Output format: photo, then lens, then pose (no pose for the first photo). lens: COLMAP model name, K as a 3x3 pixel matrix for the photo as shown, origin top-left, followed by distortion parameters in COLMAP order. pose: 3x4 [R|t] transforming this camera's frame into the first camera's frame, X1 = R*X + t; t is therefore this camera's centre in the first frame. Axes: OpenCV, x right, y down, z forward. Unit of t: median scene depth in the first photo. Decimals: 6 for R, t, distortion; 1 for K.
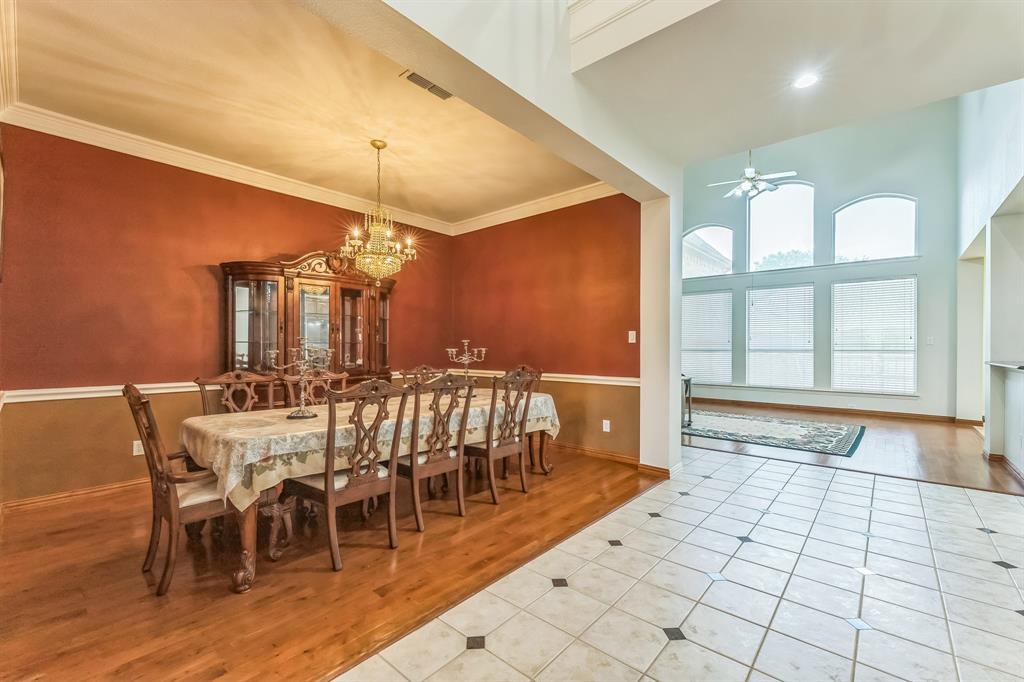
lens RADIAL K [[435.7, 0, 513.7], [0, 435.7, 343.2], [0, 0, 1]] dist [-0.000583, 0.000750]
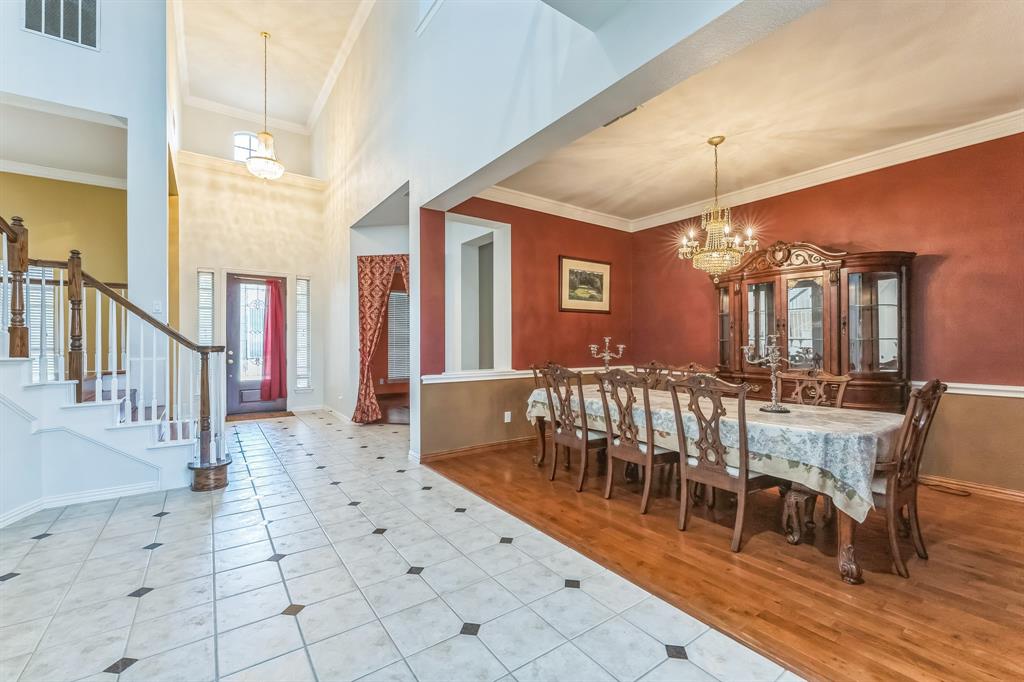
lens RADIAL K [[435.7, 0, 518.2], [0, 435.7, 343.9], [0, 0, 1]] dist [-0.000583, 0.000750]
pose [[-0.235298, -0.001576, -0.971922, 0.883723], [0.006009, 0.999977, -0.003077, 0.008768], [0.971905, -0.006564, -0.235283, 0.920599]]
